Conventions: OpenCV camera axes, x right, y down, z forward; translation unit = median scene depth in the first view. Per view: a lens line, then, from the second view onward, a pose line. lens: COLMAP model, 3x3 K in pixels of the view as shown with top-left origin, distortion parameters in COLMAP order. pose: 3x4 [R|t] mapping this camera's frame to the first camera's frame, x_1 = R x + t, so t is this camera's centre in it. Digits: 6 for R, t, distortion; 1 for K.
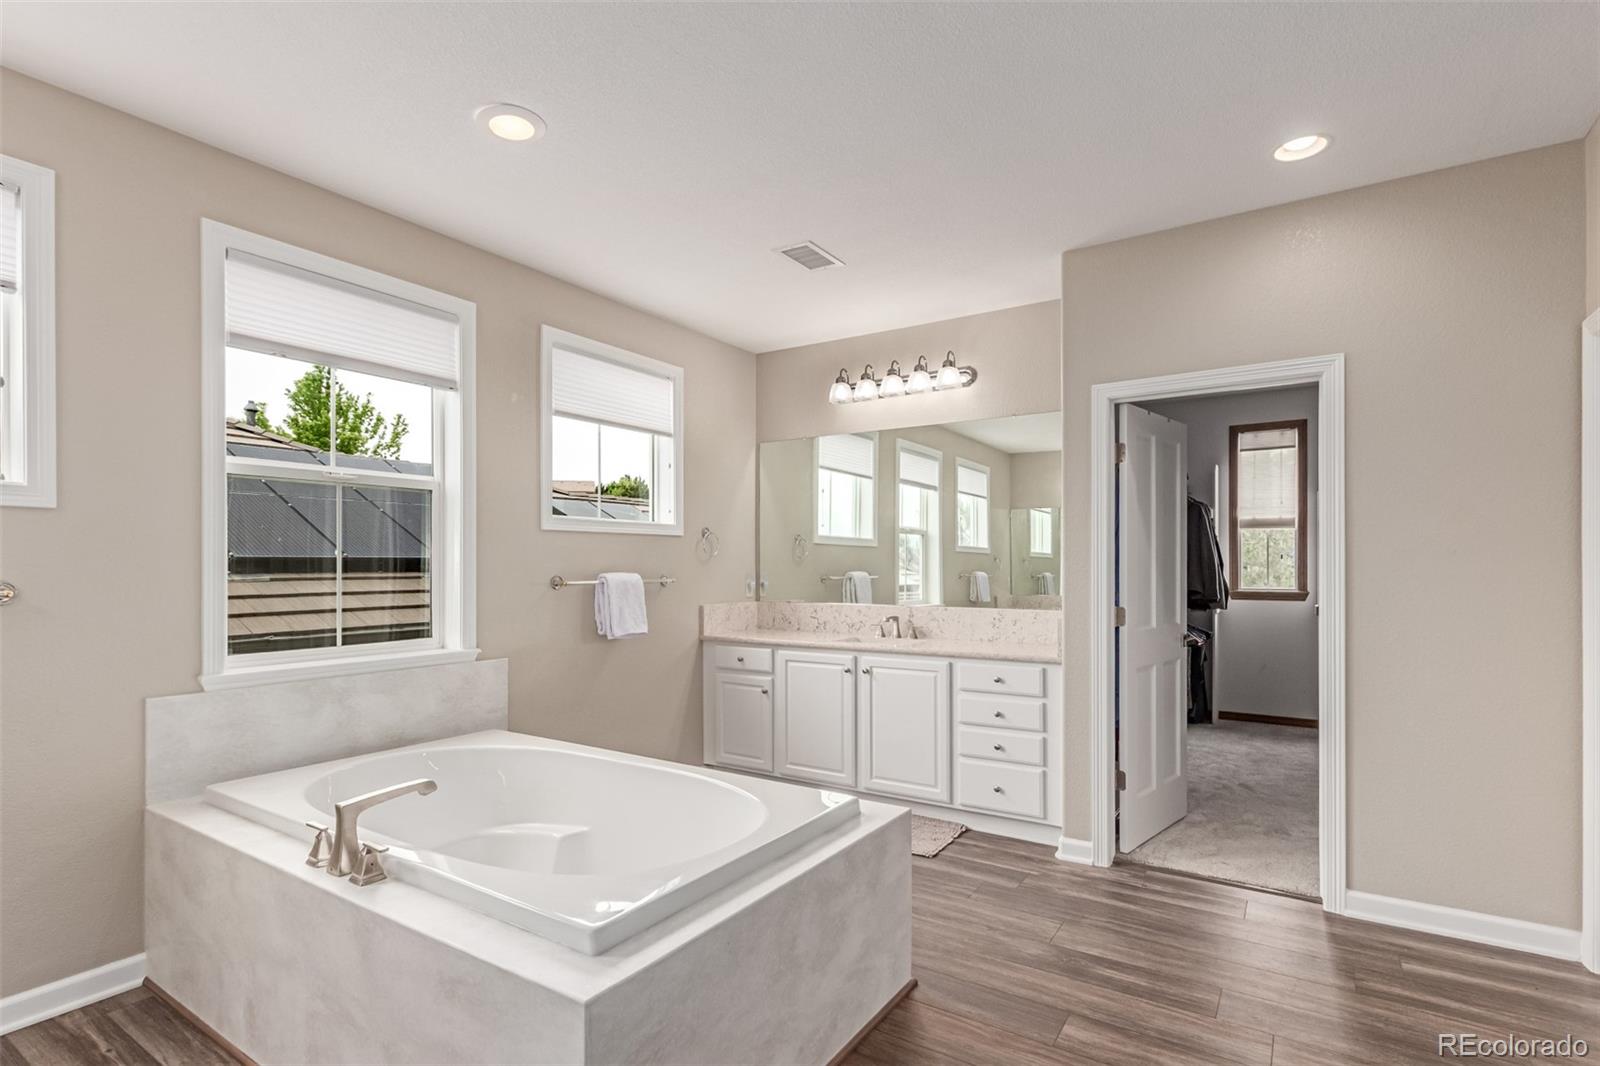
lens RADIAL K [[768.9, 0, 834.4], [0, 768.9, 563.0], [0, 0, 1]] dist [0.002807, 0.000293]
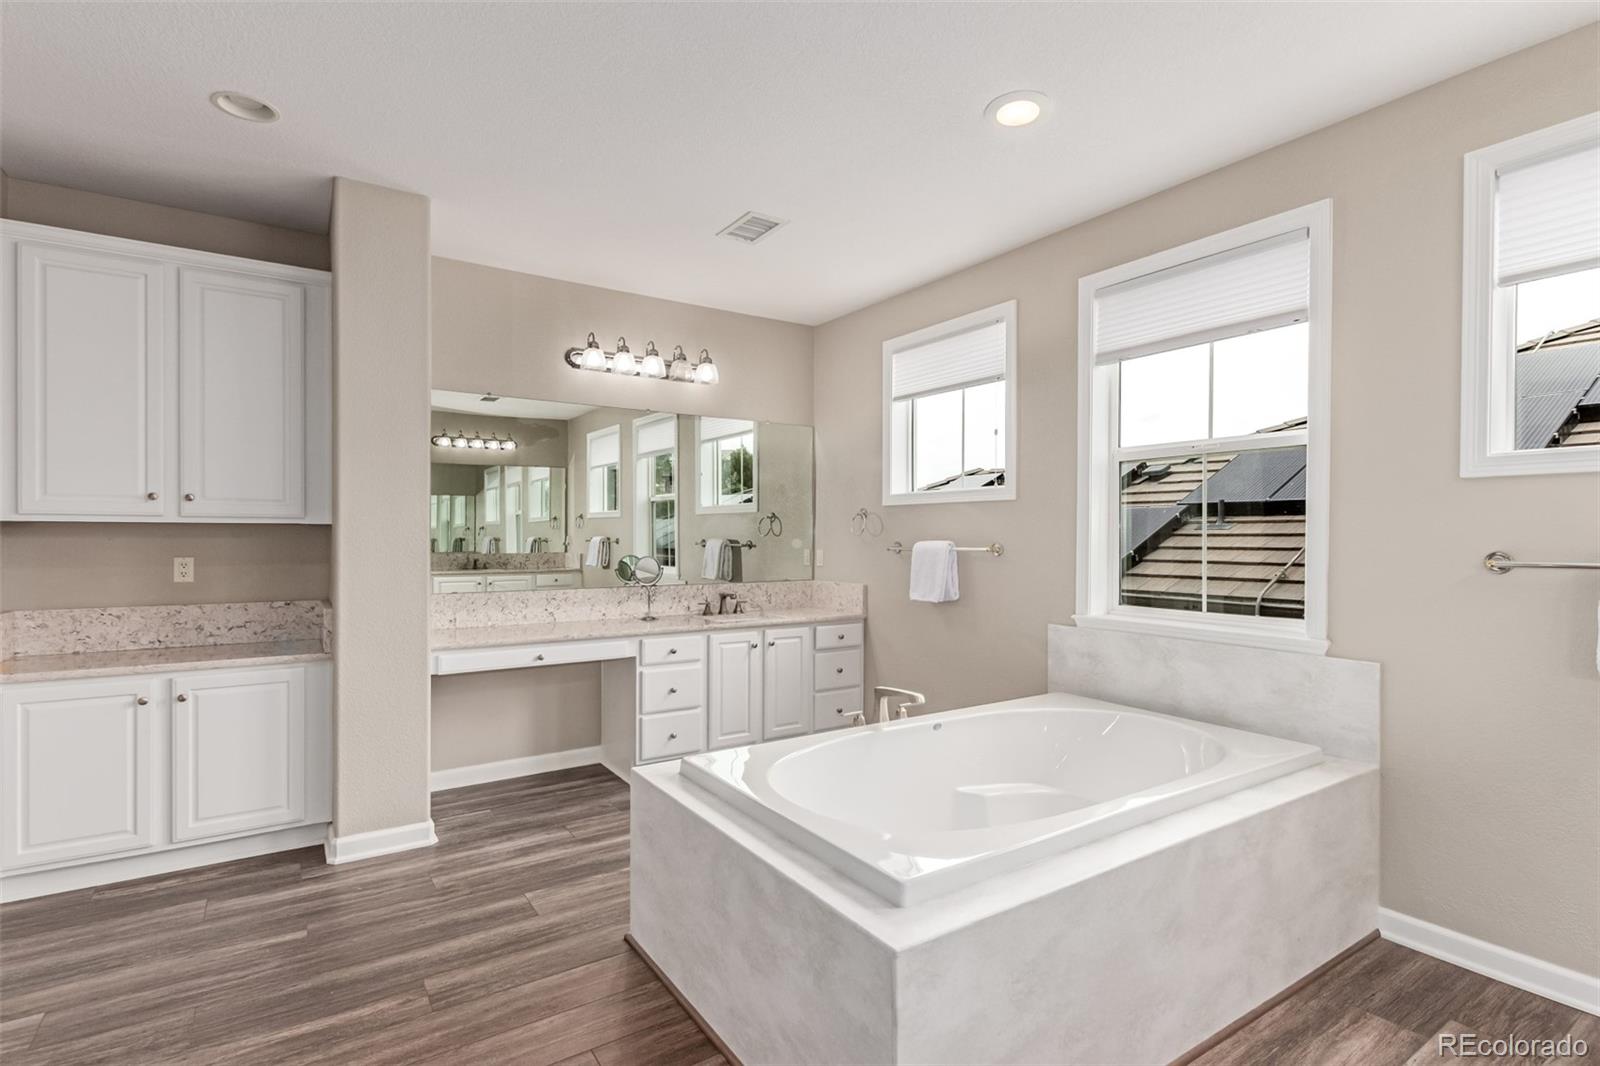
lens RADIAL K [[768.9, 0, 802.6], [0, 768.9, 539.9], [0, 0, 1]] dist [0.002807, 0.000293]
pose [[-0.407544, 0.007575, -0.913154, 0.525060], [0.004063, 0.999971, 0.006482, 0.002202], [0.913177, -0.001068, -0.407563, 0.933231]]
